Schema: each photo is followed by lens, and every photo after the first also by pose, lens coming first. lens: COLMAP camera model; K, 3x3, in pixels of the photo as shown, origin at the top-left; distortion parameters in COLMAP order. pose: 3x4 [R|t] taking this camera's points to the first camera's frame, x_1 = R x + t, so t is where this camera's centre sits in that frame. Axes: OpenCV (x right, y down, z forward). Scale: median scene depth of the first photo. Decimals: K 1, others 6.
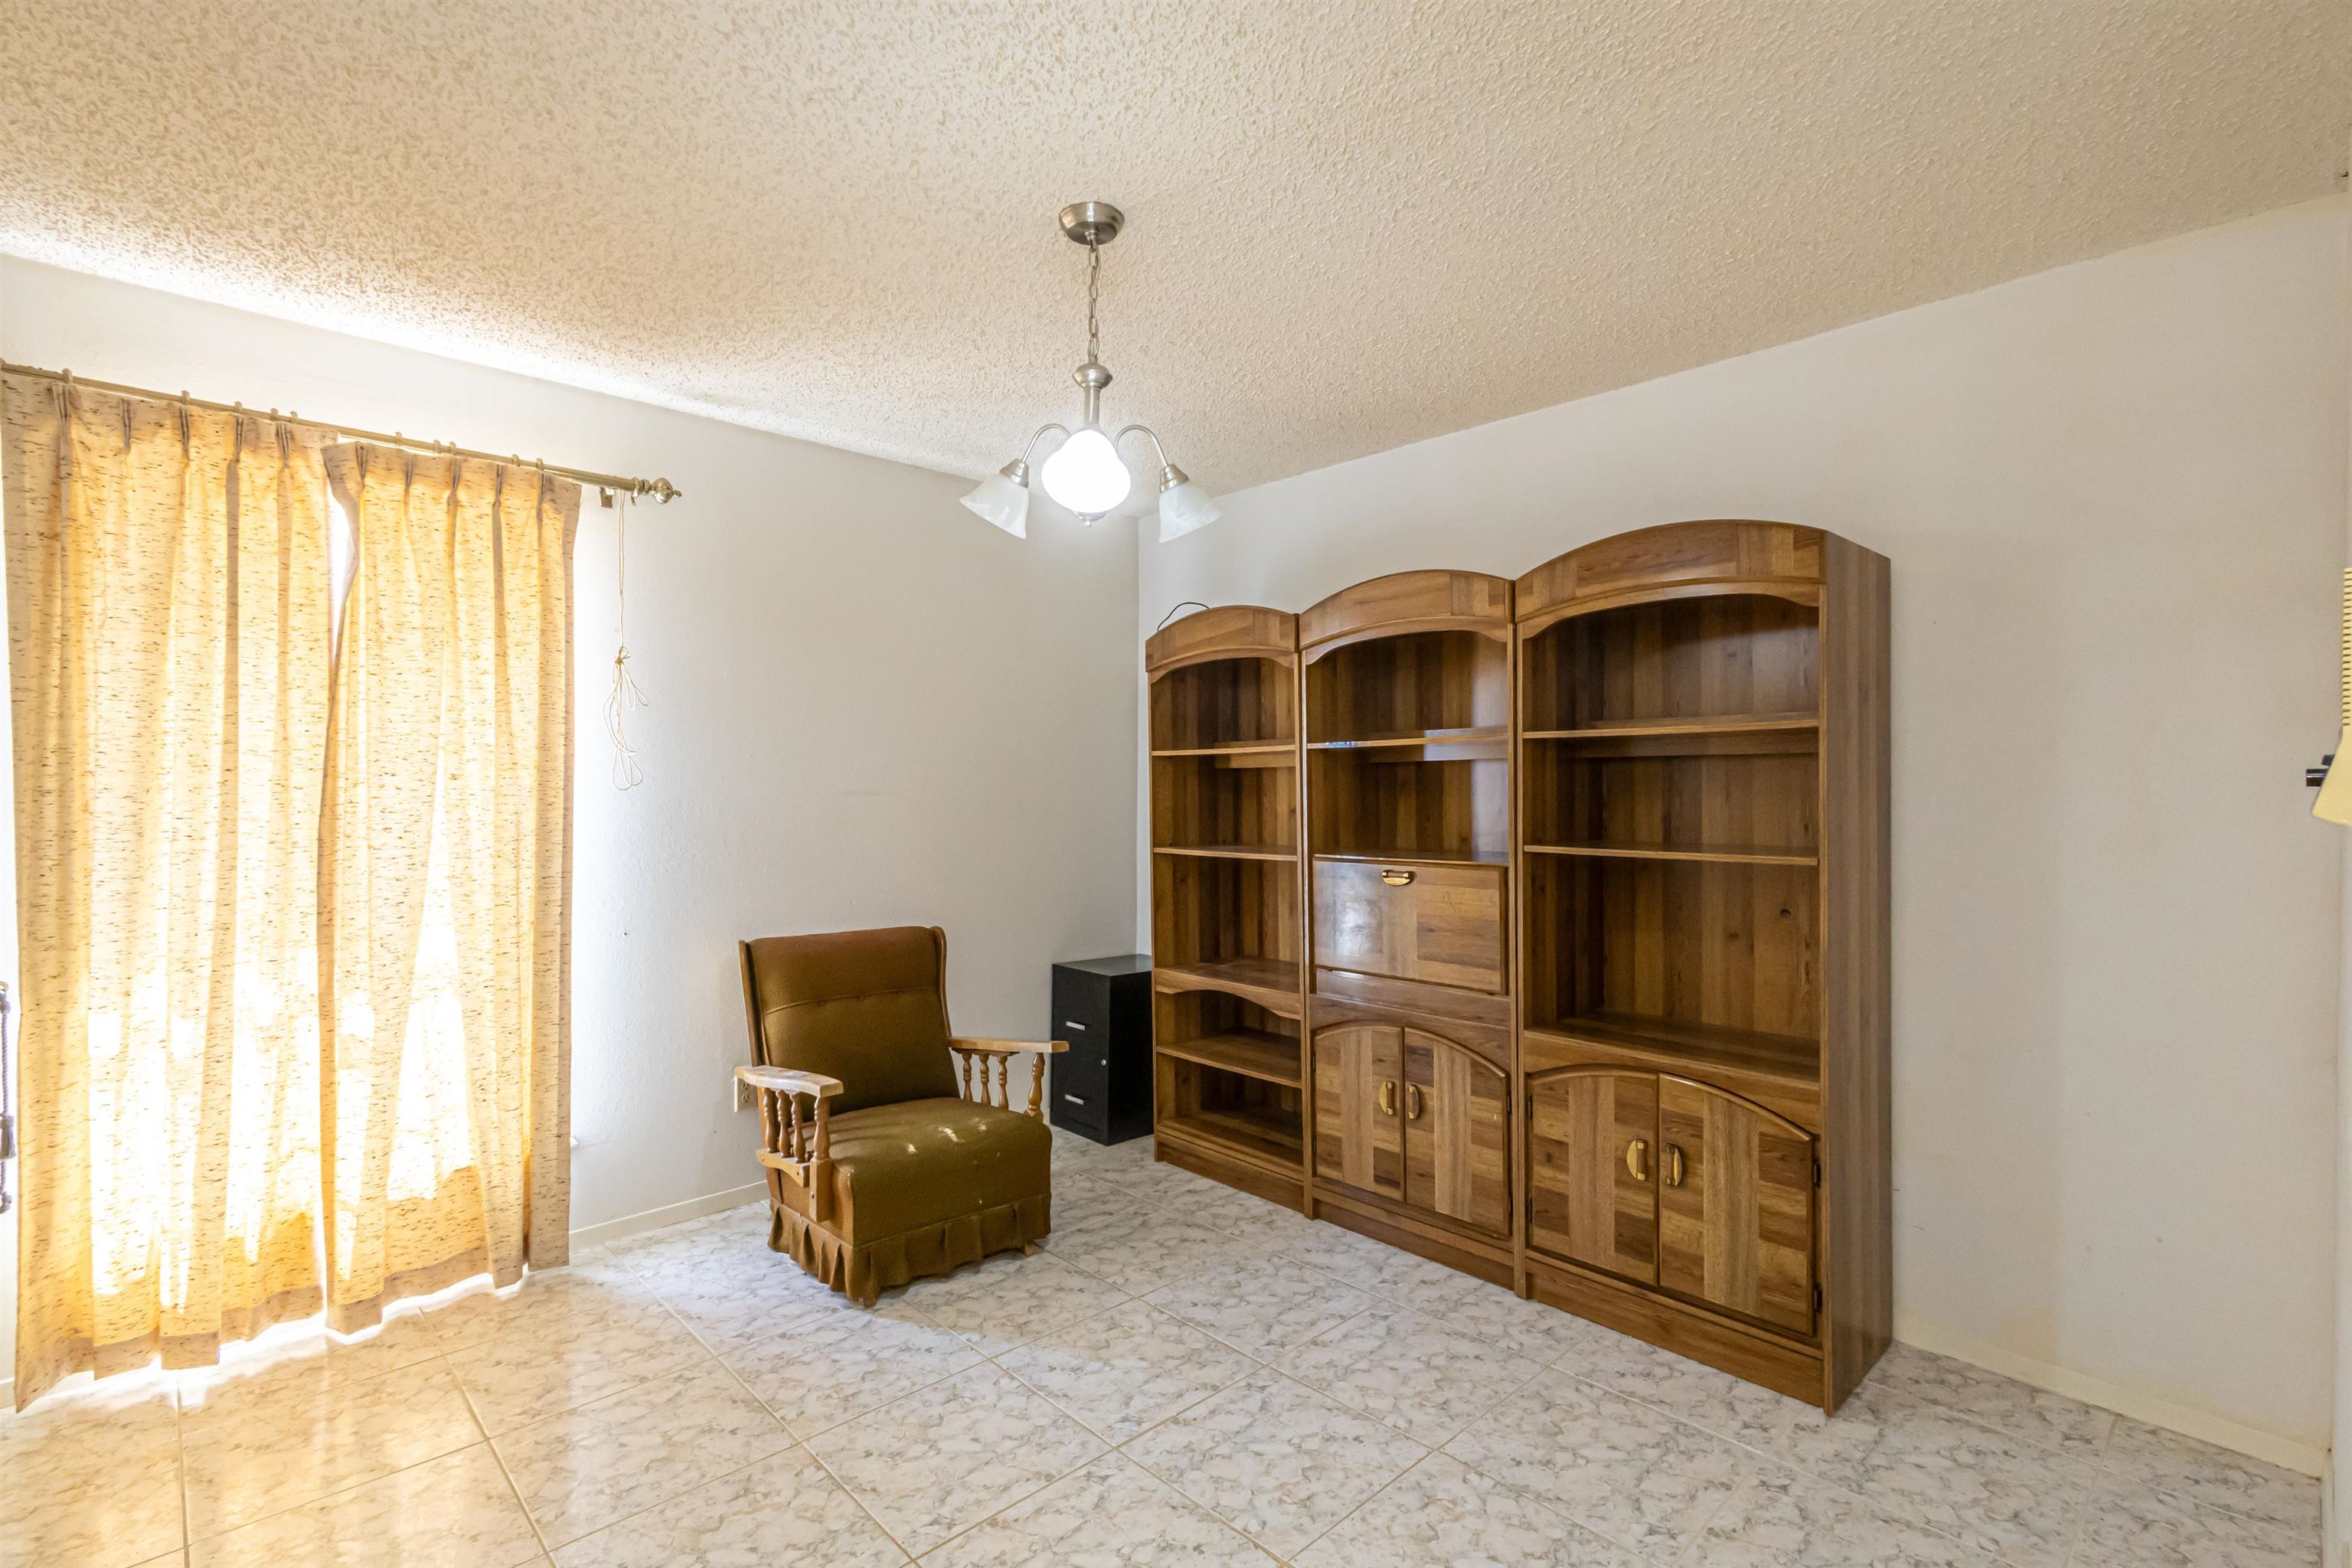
lens RADIAL K [[1079.8, 0, 1182.2], [0, 1079.8, 791.4], [0, 0, 1]] dist [0.010013, -0.003392]
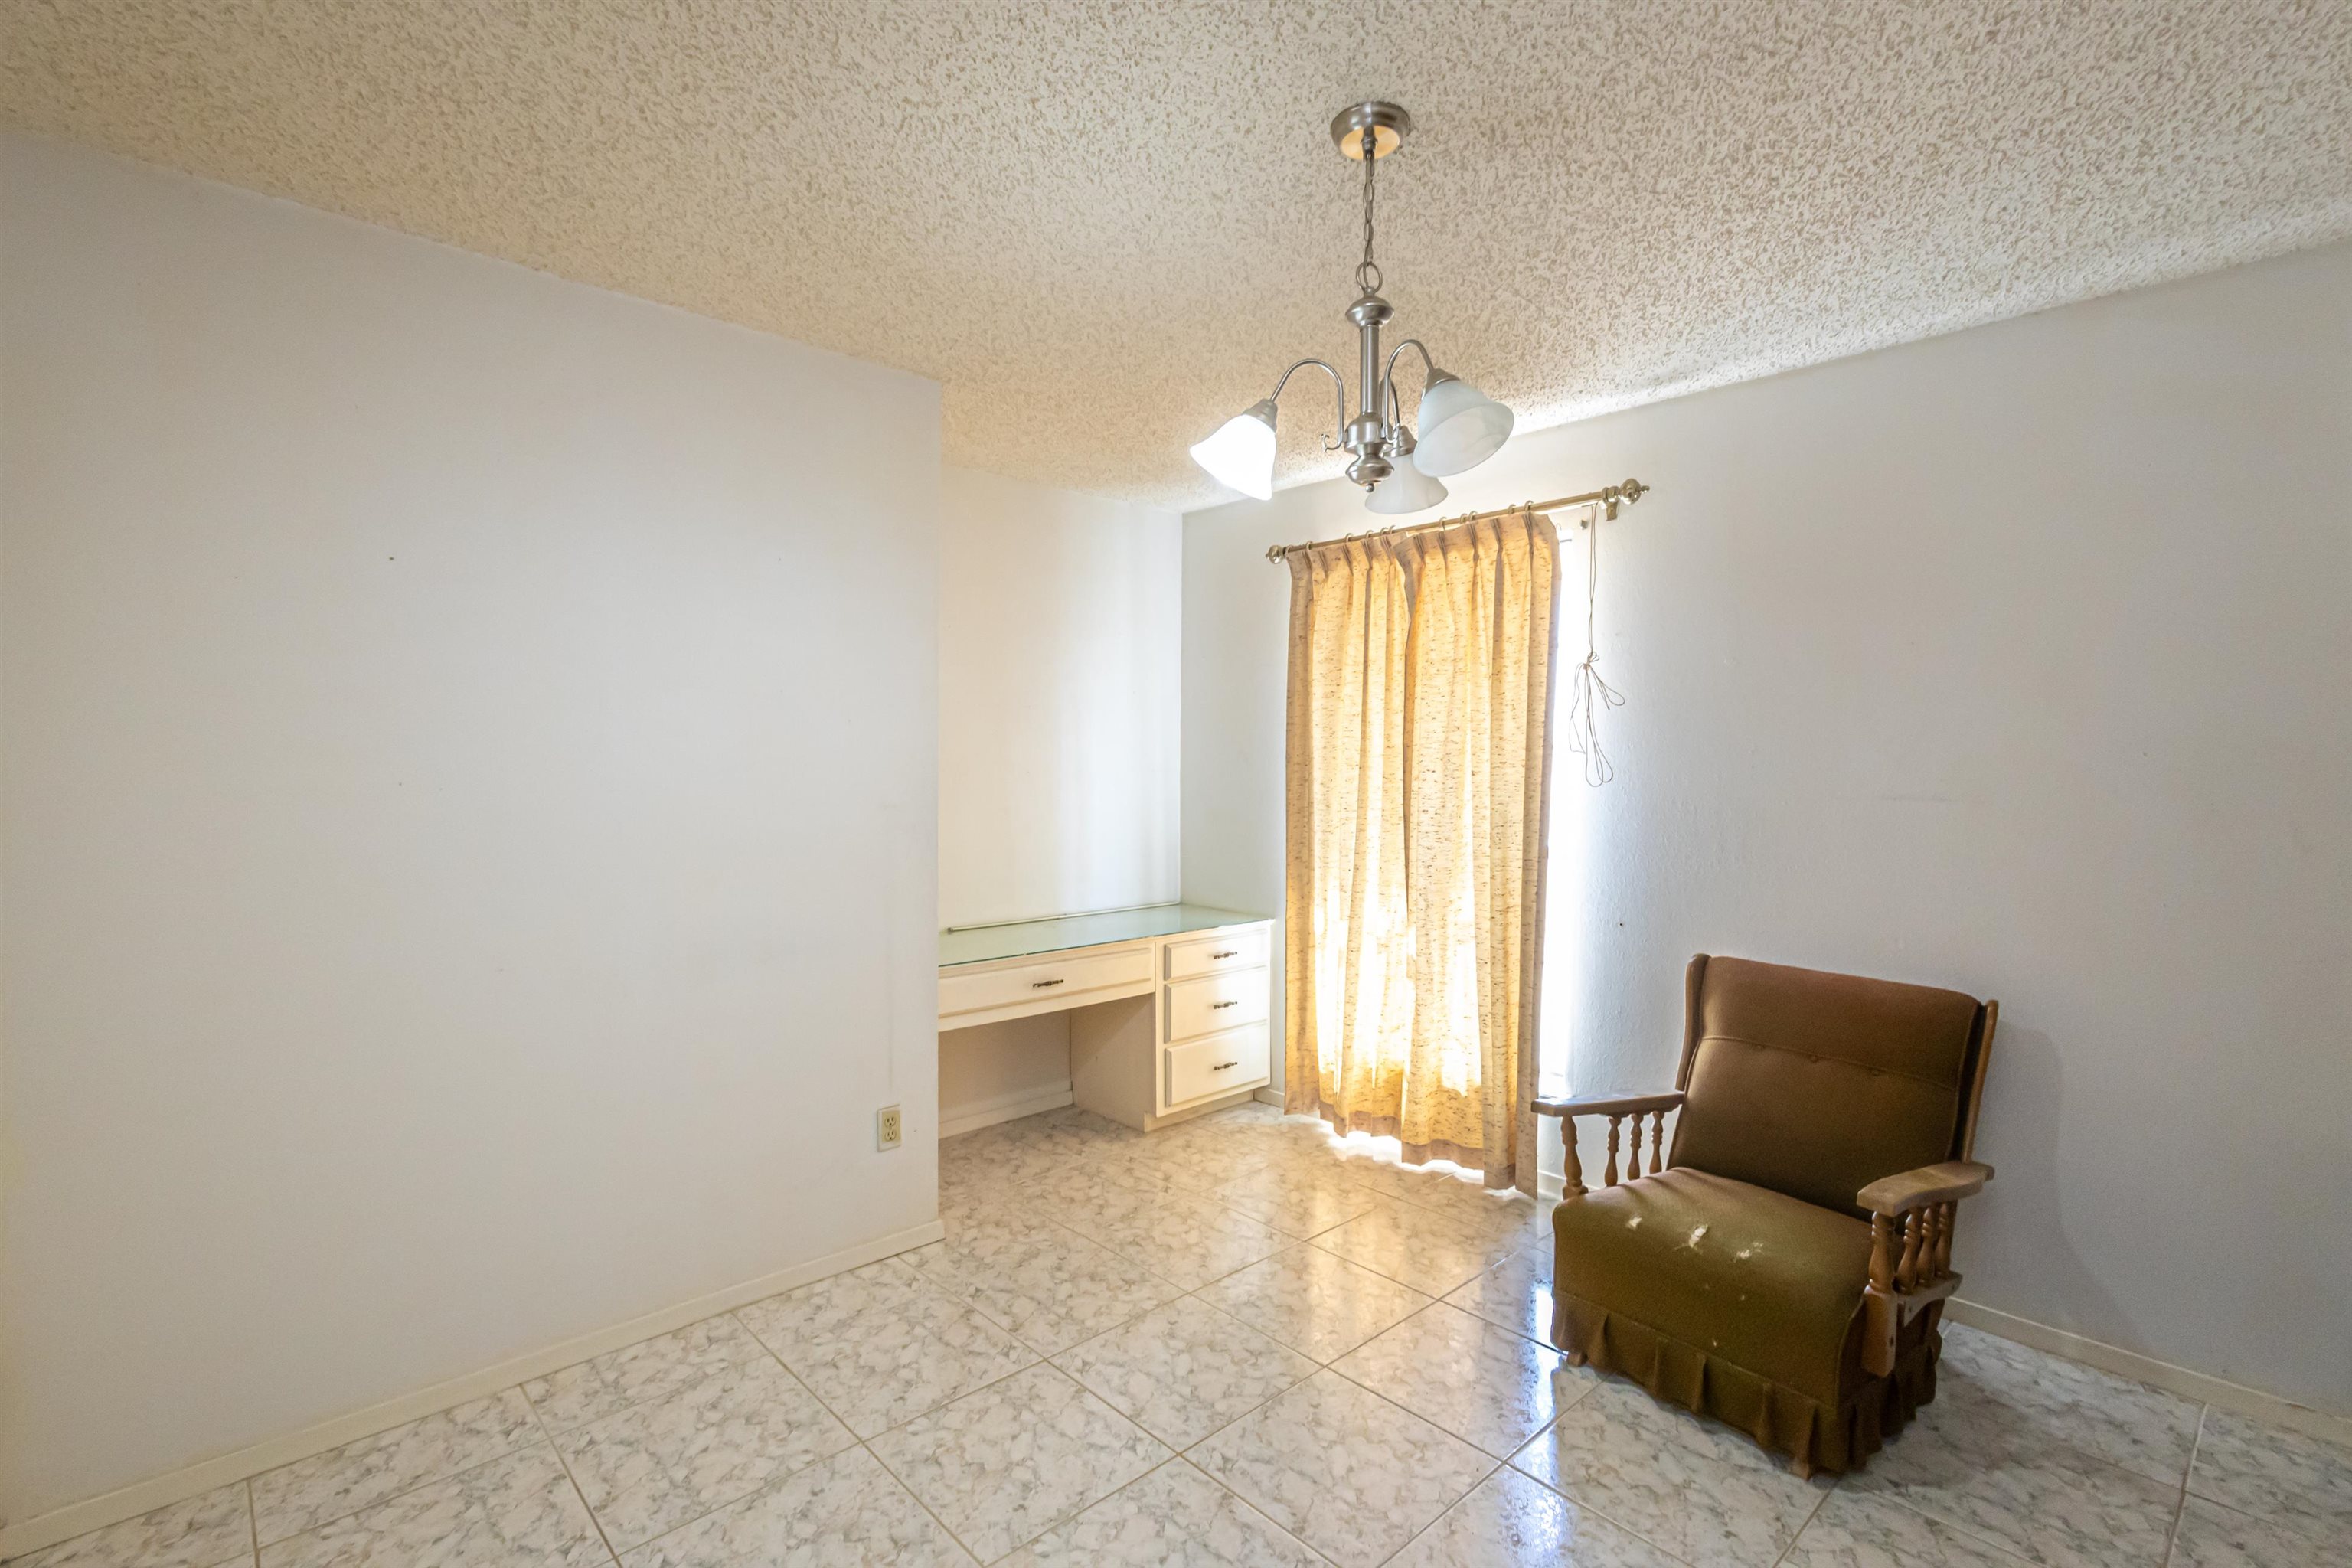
lens RADIAL K [[1079.8, 0, 1182.0], [0, 1079.8, 771.3], [0, 0, 1]] dist [0.010013, -0.003392]
pose [[-0.013380, 0.016383, -0.999776, 0.611318], [-0.003065, 0.999860, 0.016426, -0.035822], [0.999906, 0.003285, -0.013328, 0.678278]]
